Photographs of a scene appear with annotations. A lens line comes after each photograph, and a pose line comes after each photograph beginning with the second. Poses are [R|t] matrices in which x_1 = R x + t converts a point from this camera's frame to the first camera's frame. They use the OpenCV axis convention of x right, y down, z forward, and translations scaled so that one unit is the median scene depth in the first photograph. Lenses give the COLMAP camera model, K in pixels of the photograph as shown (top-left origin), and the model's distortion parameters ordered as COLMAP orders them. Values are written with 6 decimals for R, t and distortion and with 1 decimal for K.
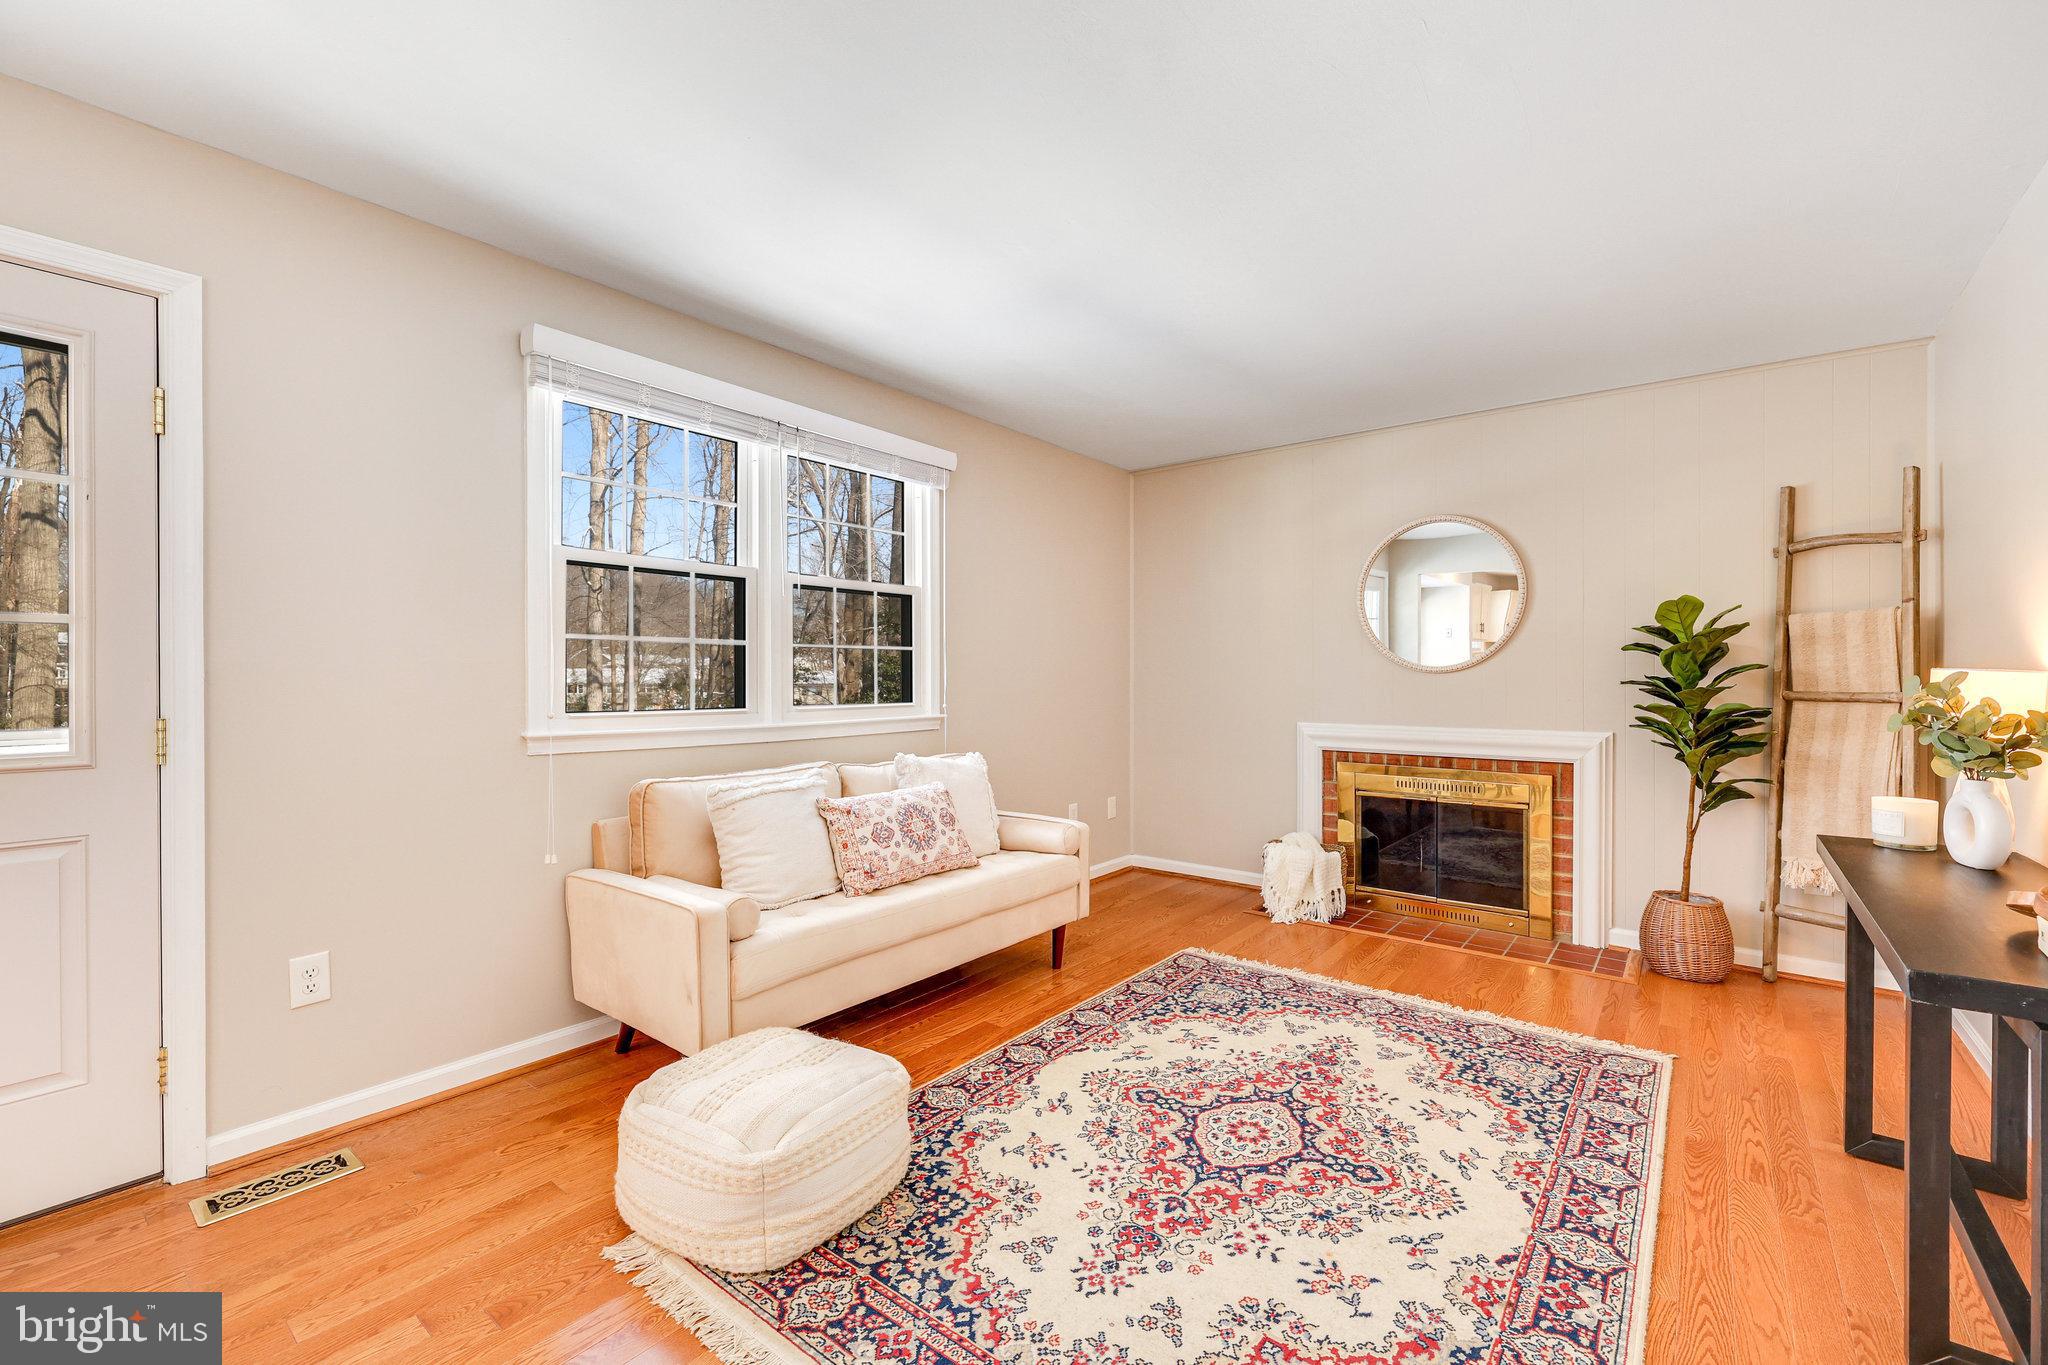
lens RADIAL K [[854.4, 0, 1020.4], [0, 854.4, 668.5], [0, 0, 1]] dist [-0.000673, -0.000088]
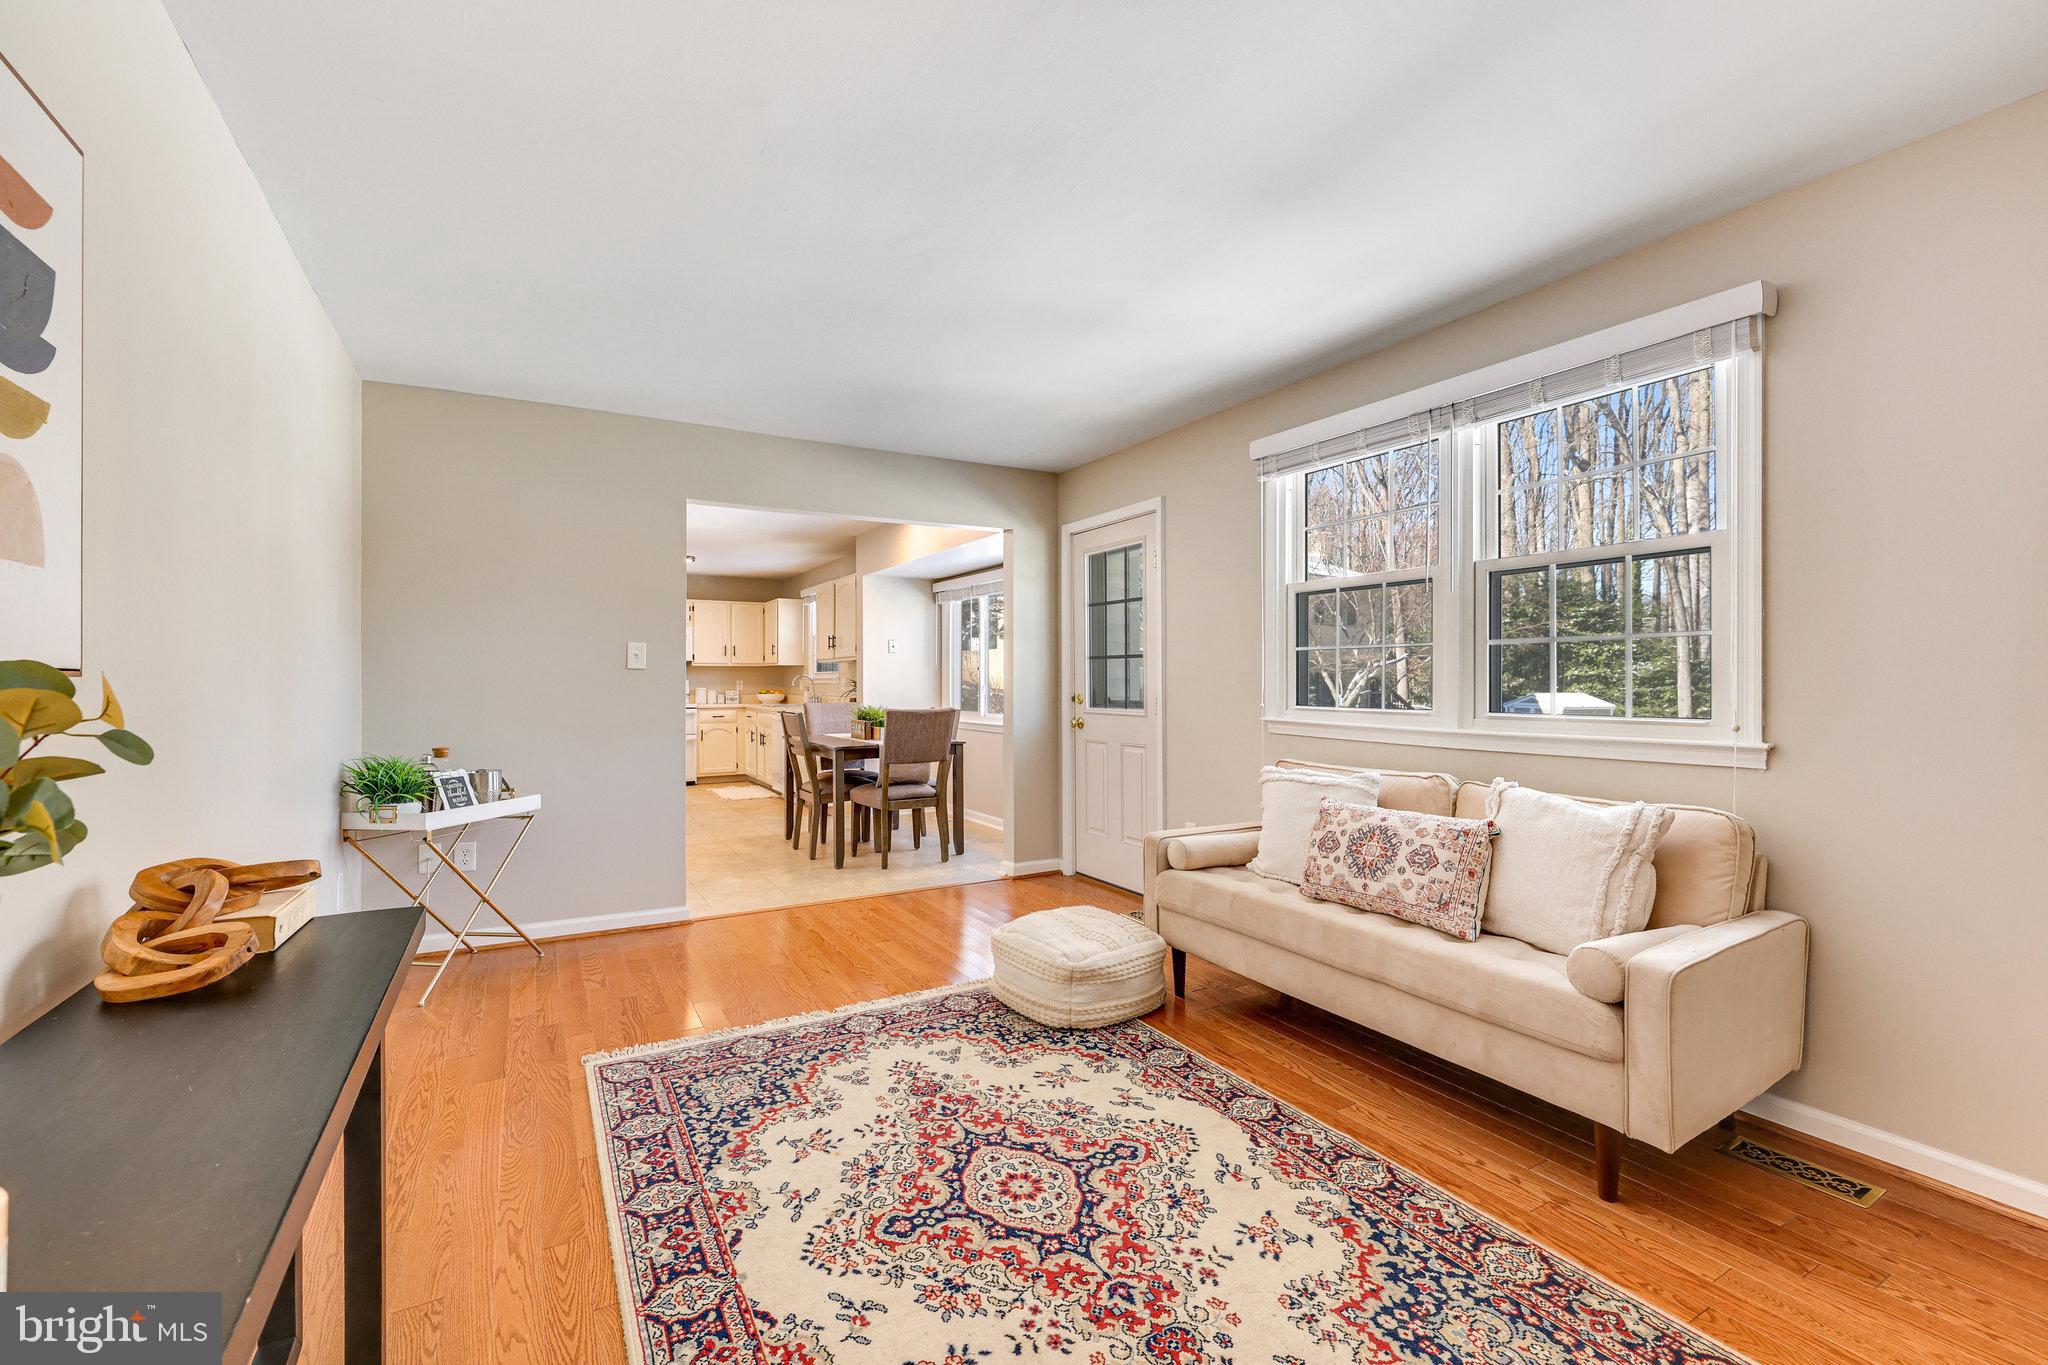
lens RADIAL K [[854.4, 0, 1020.4], [0, 854.4, 668.5], [0, 0, 1]] dist [-0.000673, -0.000088]
pose [[-0.360672, -0.012169, -0.932613, 0.901741], [0.010248, 0.999803, -0.017009, 0.011743], [0.932637, -0.015692, -0.360476, 1.082577]]
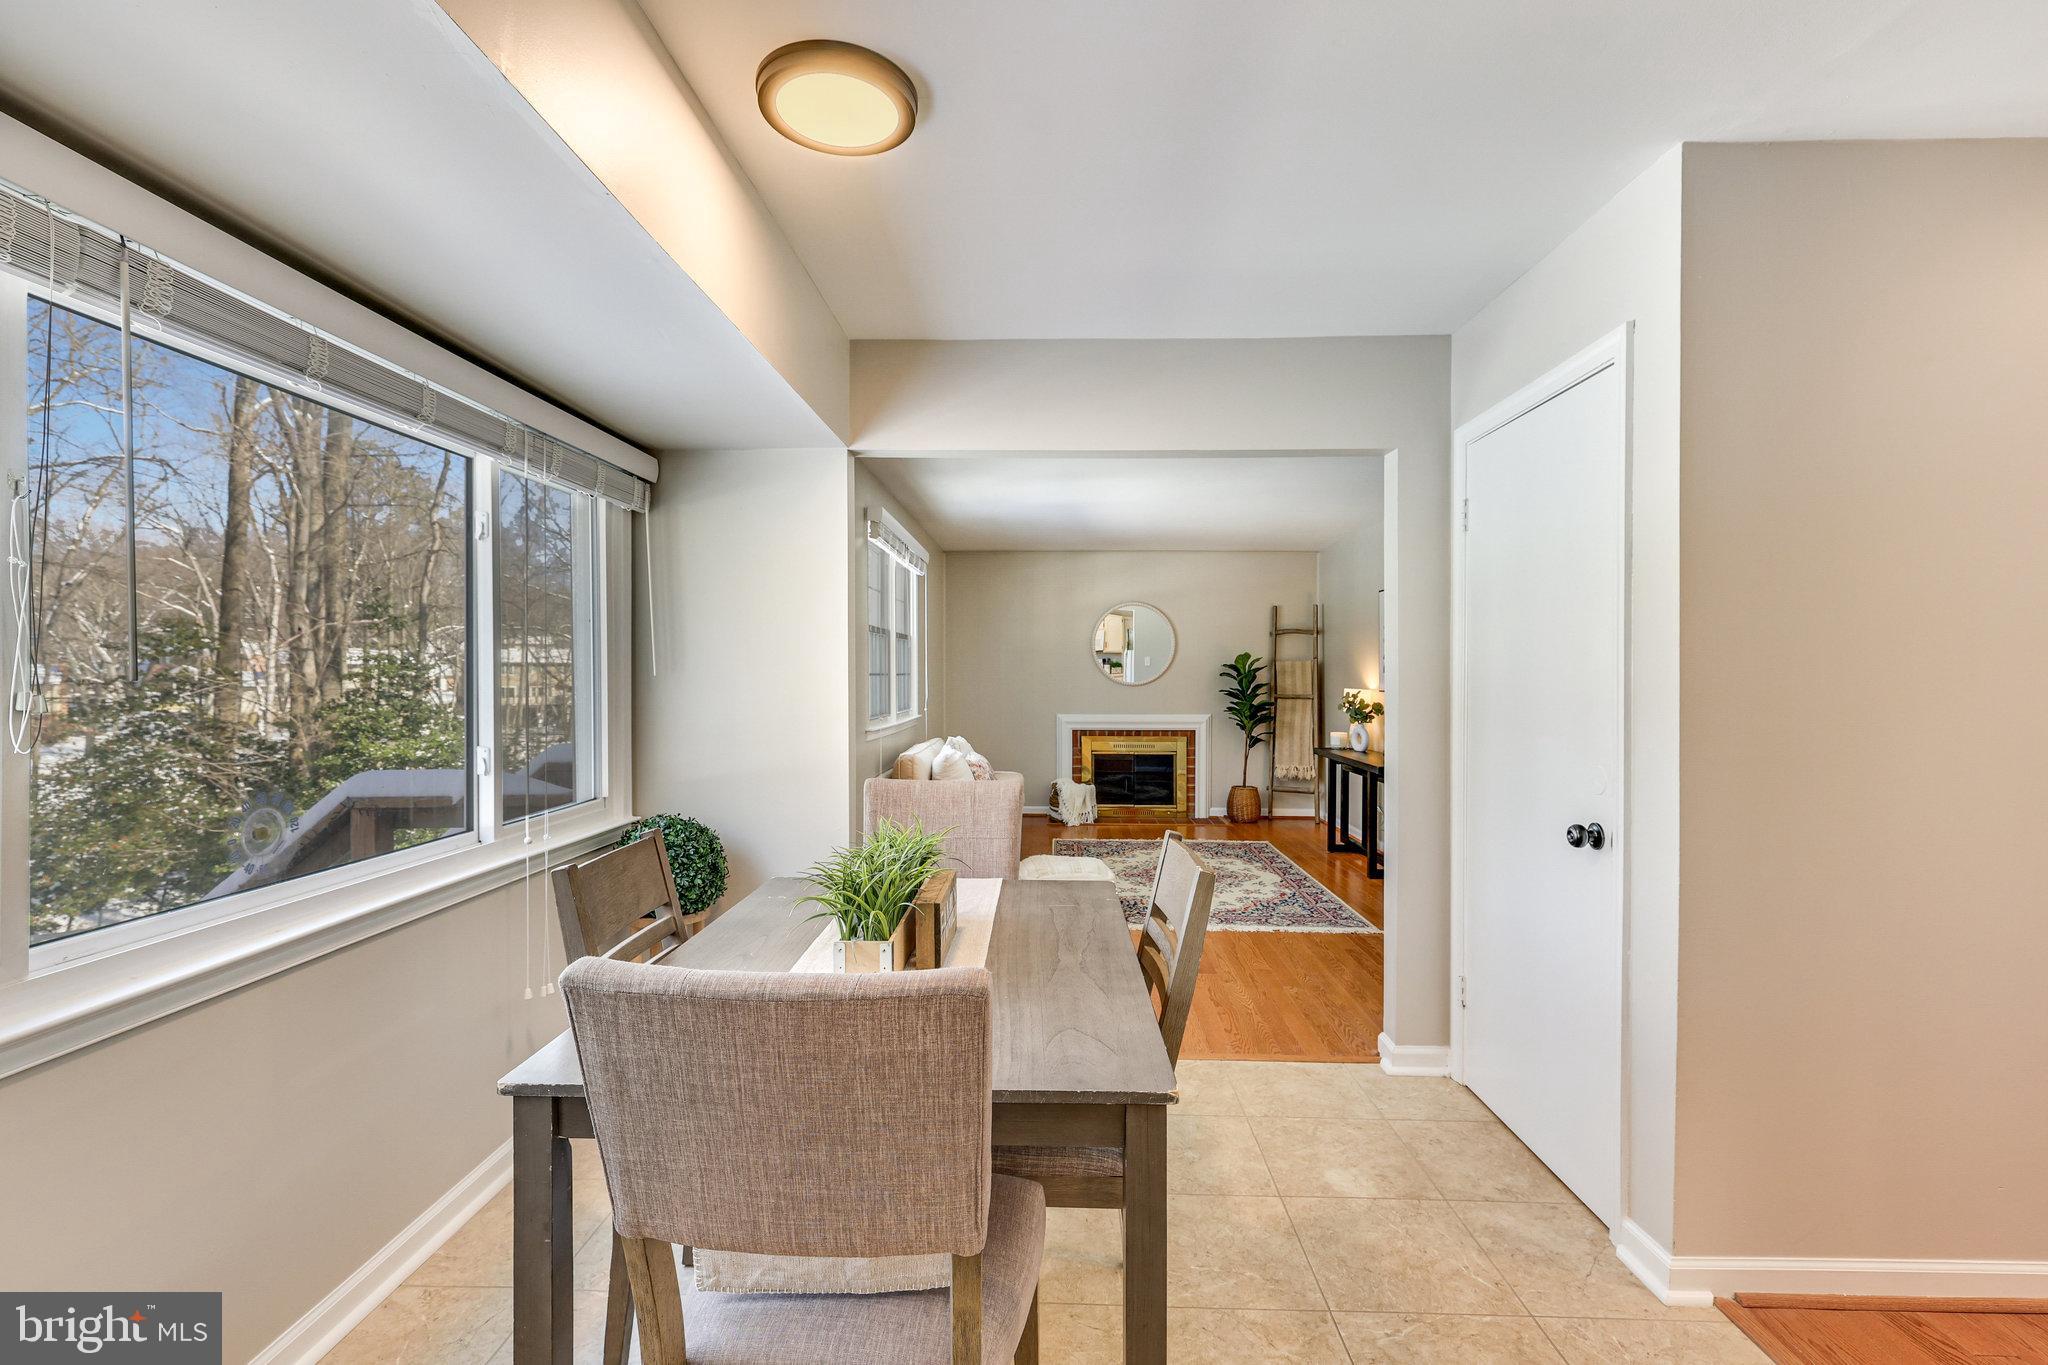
lens RADIAL K [[913.4, 0, 1027.3], [0, 913.4, 674.0], [0, 0, 1]] dist [-0.003107, -0.000395]
pose [[0.796642, -0.000320, 0.604452, -1.398436], [-0.006780, 0.999932, 0.009465, -0.058308], [-0.604414, -0.011638, 0.796586, -0.698429]]
